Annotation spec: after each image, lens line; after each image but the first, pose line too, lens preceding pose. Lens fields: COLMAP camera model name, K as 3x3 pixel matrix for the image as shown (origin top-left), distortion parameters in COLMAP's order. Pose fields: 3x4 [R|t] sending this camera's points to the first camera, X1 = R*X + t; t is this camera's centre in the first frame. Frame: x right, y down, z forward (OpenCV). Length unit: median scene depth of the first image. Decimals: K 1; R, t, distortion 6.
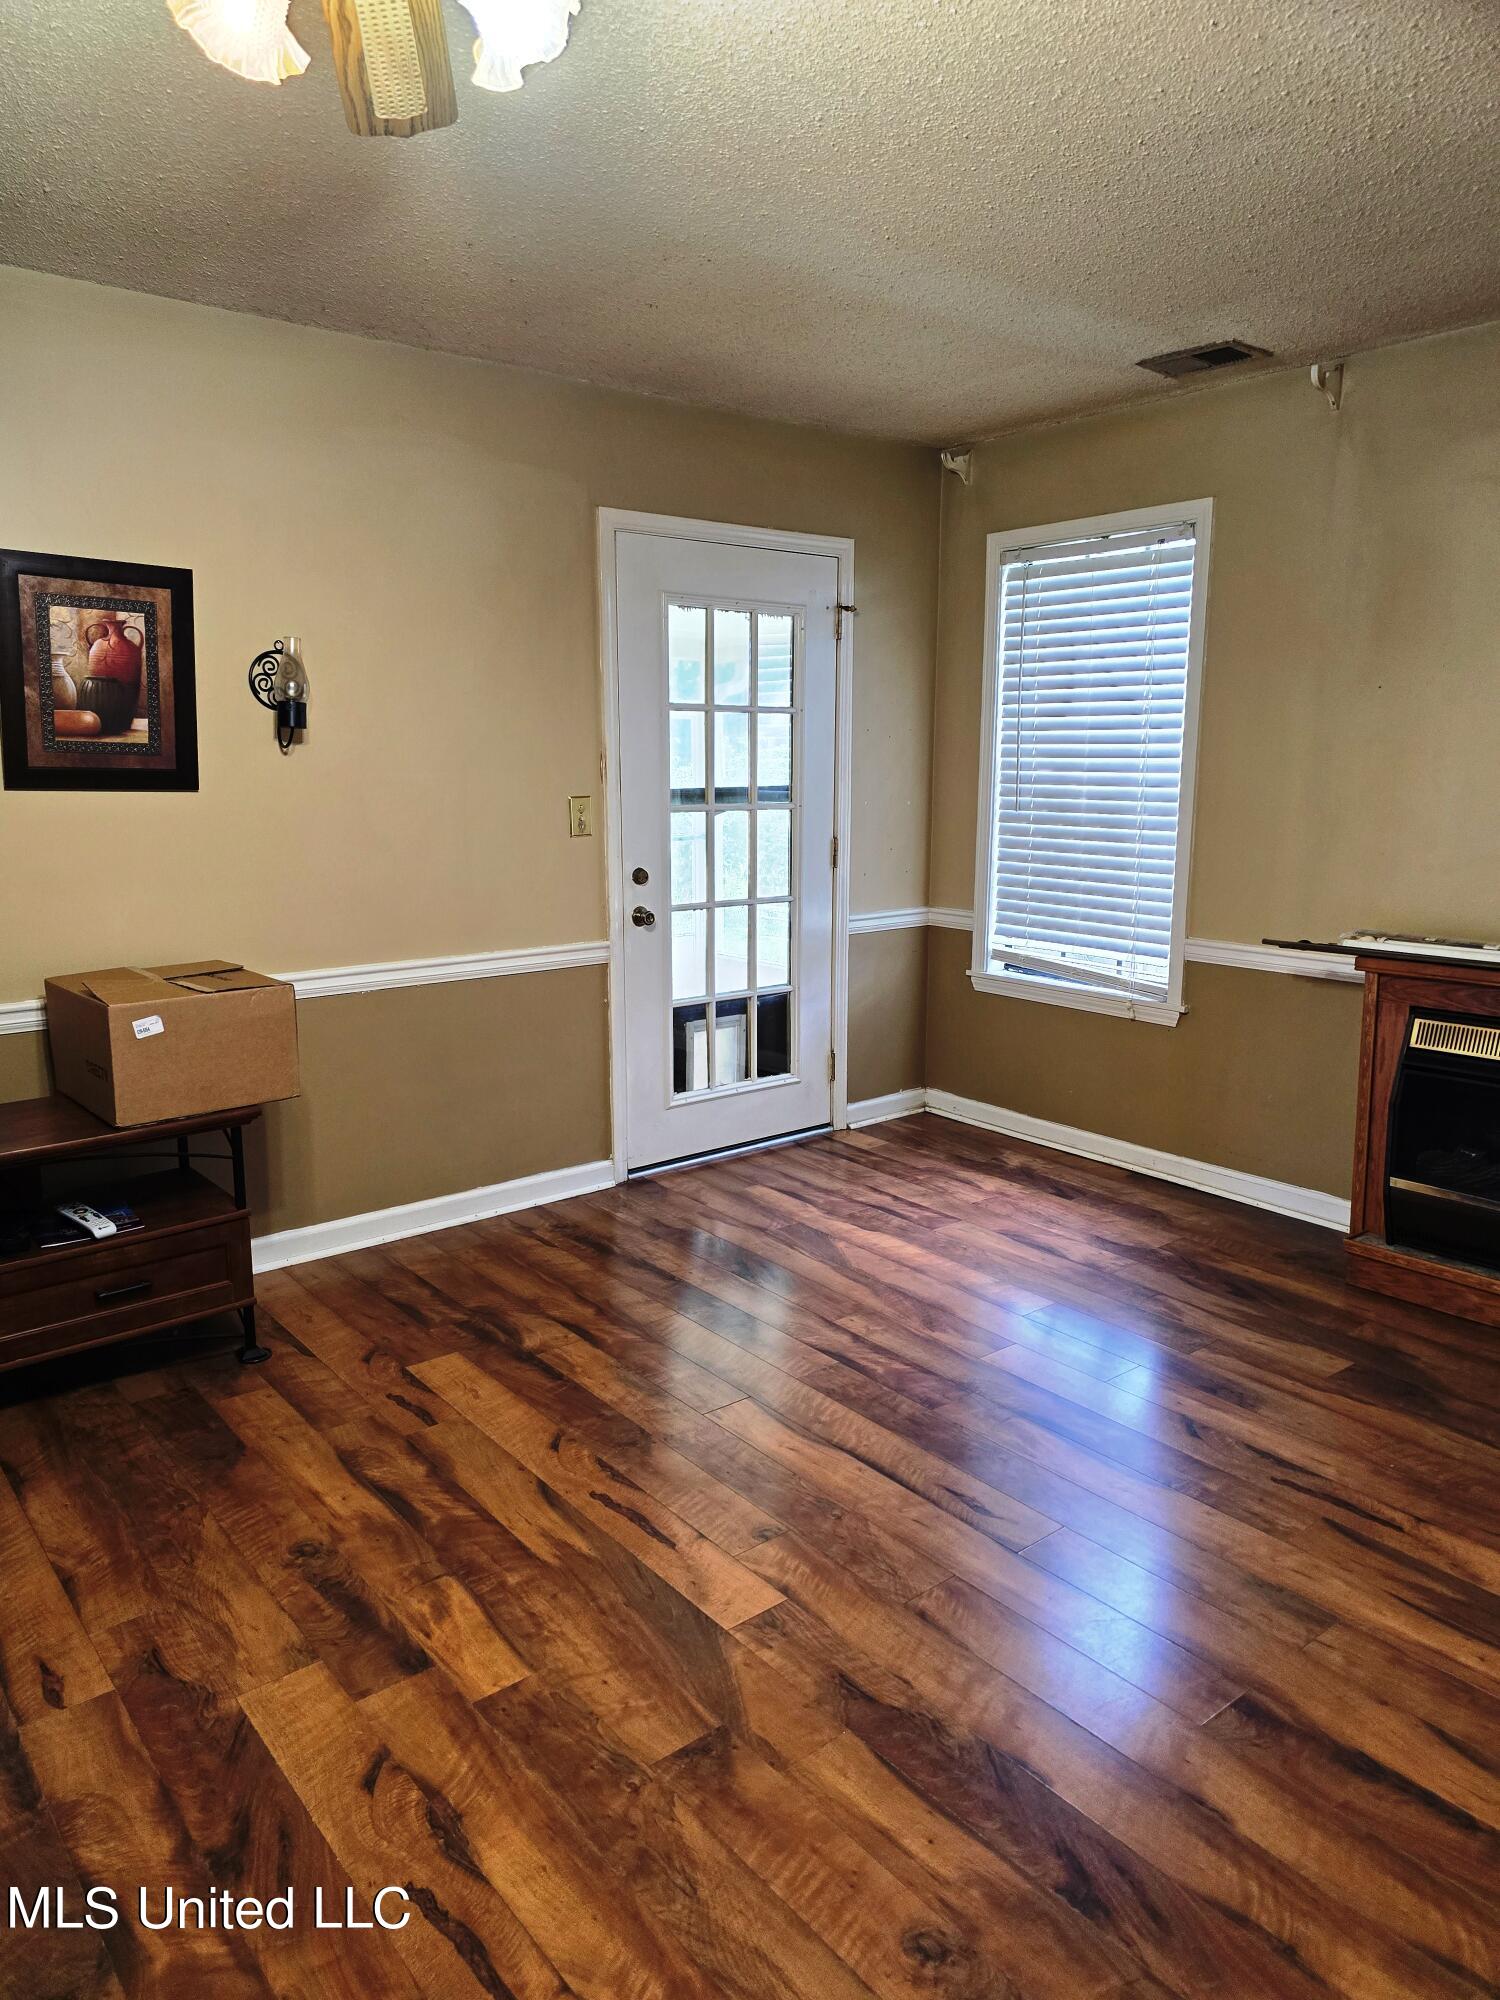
lens RADIAL K [[1367.9, 0, 783.9], [0, 1367.9, 981.2], [0, 0, 1]] dist [0.066703, -0.066449]
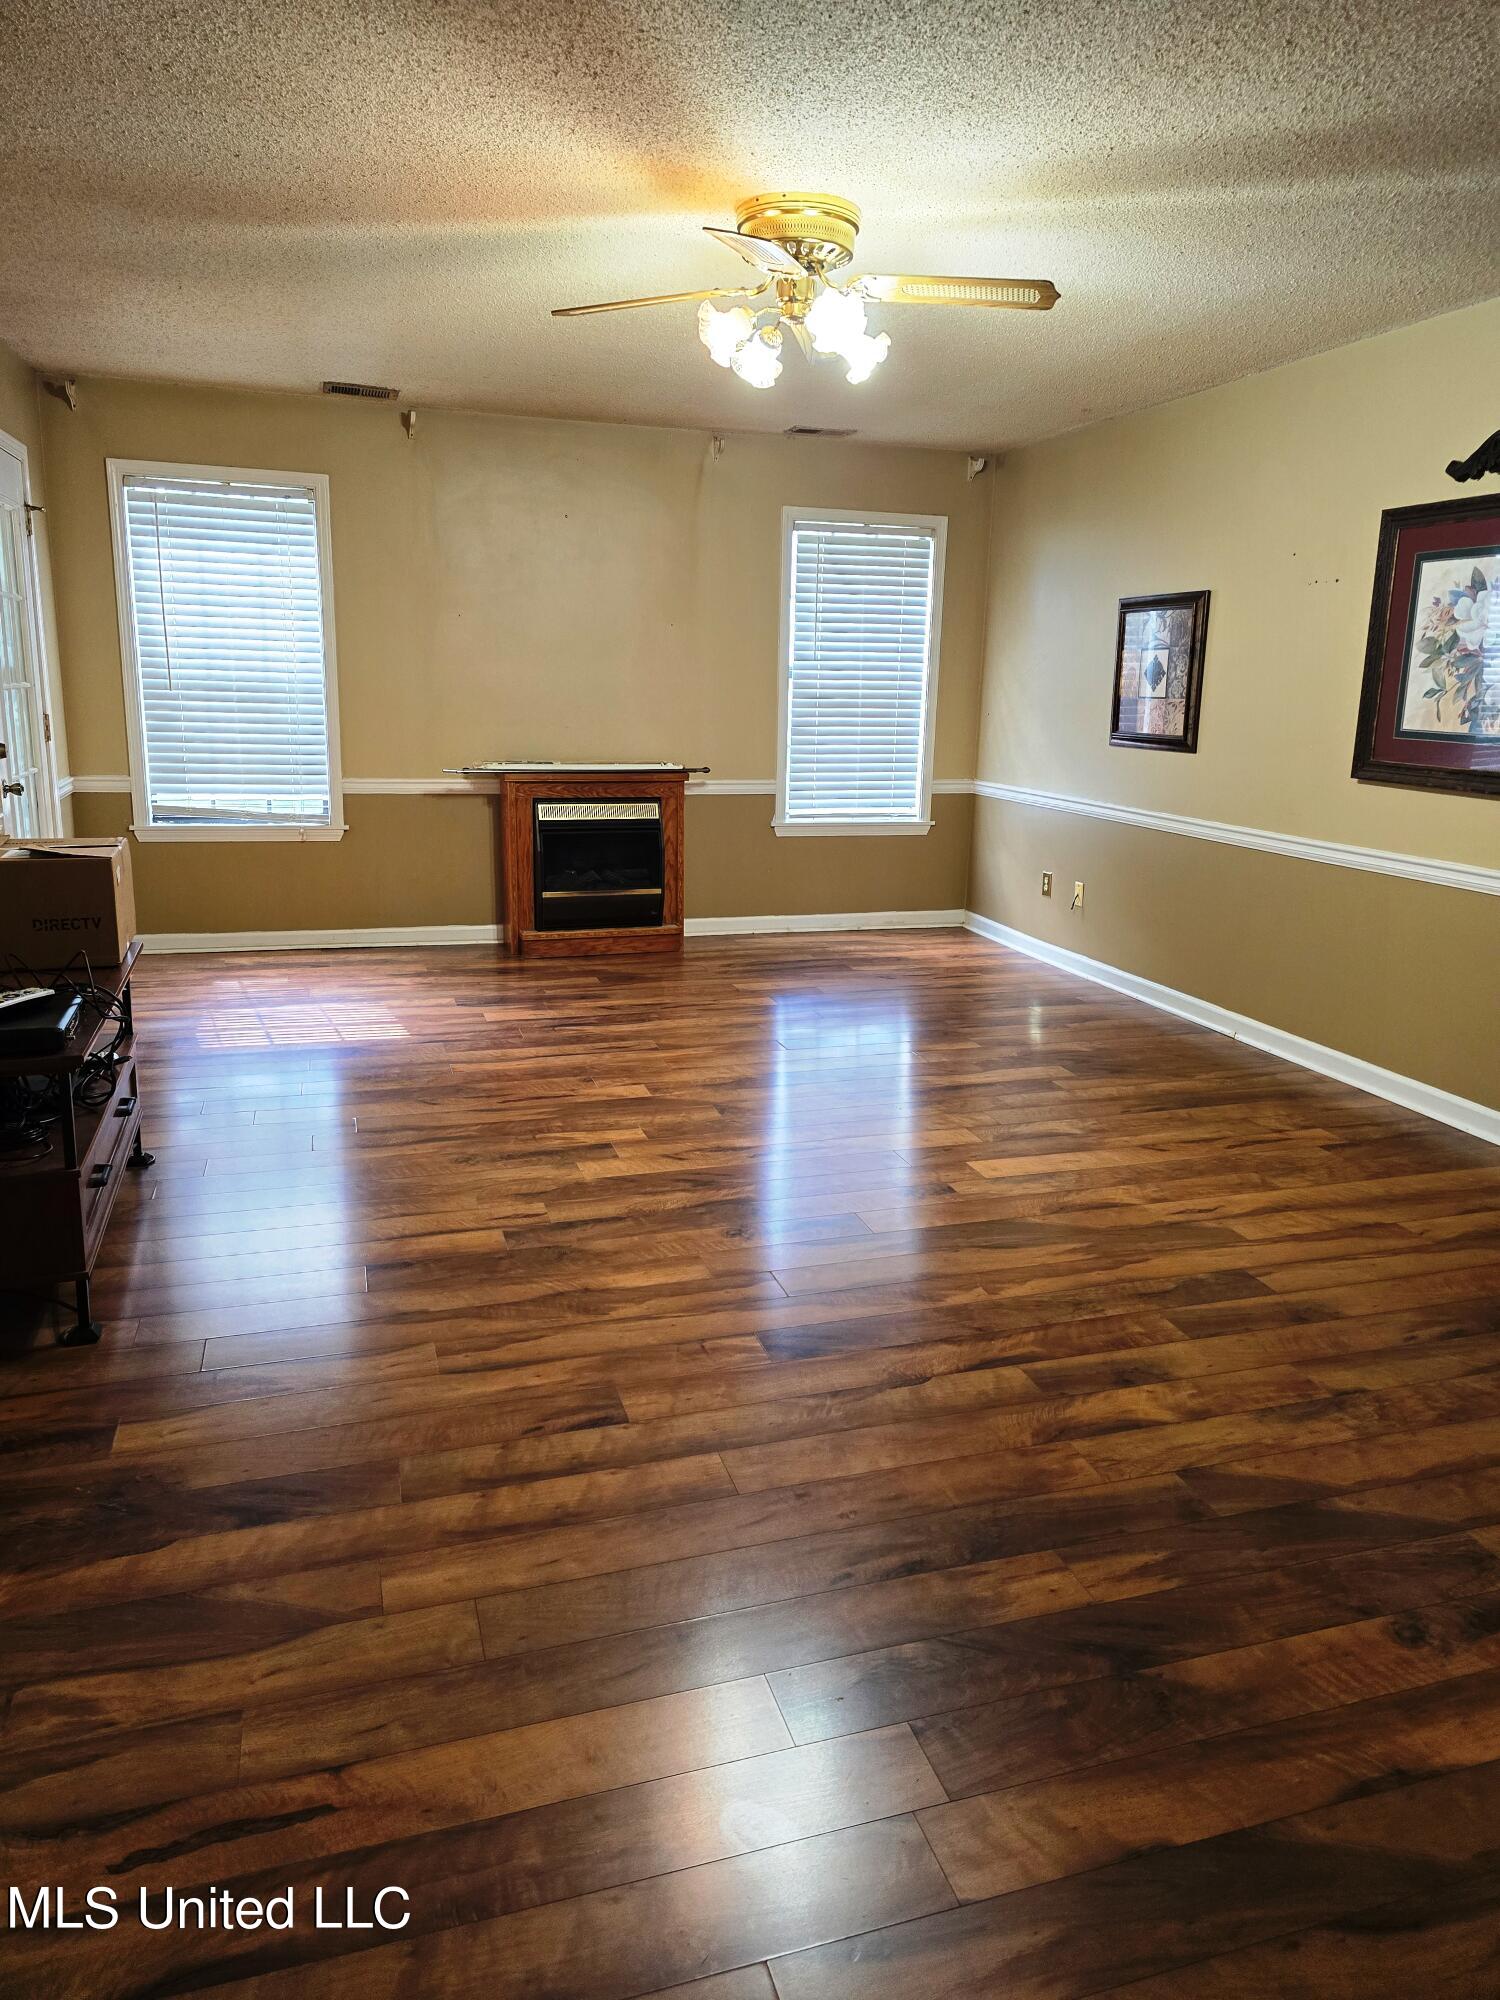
lens RADIAL K [[1367.9, 0, 783.9], [0, 1367.9, 981.2], [0, 0, 1]] dist [0.066703, -0.066449]
pose [[0.338730, -0.198861, 0.919628, -1.577727], [0.126851, 0.978138, 0.164789, -0.003709], [-0.932293, 0.060836, 0.356550, 0.078918]]
